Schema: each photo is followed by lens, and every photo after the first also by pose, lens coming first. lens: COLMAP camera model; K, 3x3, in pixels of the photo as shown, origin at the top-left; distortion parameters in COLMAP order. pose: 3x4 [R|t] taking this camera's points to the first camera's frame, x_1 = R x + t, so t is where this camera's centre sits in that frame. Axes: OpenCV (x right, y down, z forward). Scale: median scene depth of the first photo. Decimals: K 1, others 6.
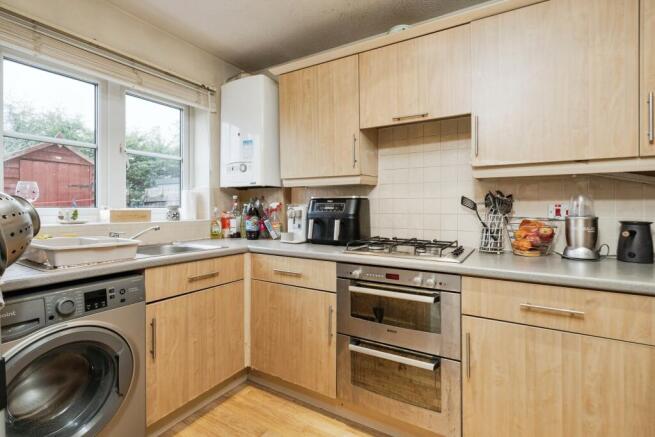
lens RADIAL K [[311.7, 0, 336.6], [0, 311.7, 207.1], [0, 0, 1]] dist [0.002303, -0.000225]
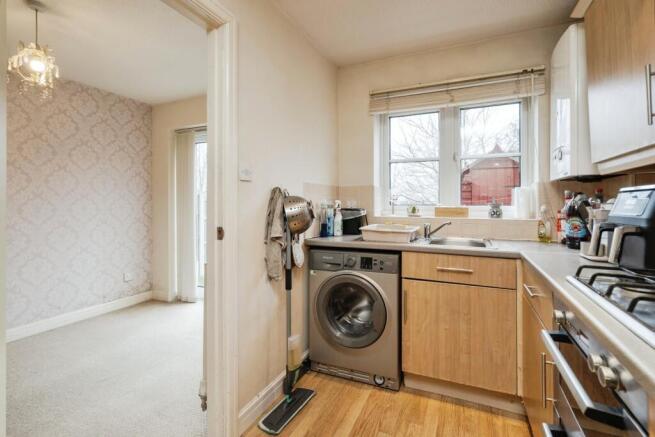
lens RADIAL K [[311.7, 0, 324.6], [0, 311.7, 203.1], [0, 0, 1]] dist [0.002303, -0.000225]
pose [[0.089140, -0.004348, -0.996010, 0.555510], [-0.000747, 0.999990, -0.004433, -0.001616], [0.996019, 0.001139, 0.089135, 0.448413]]
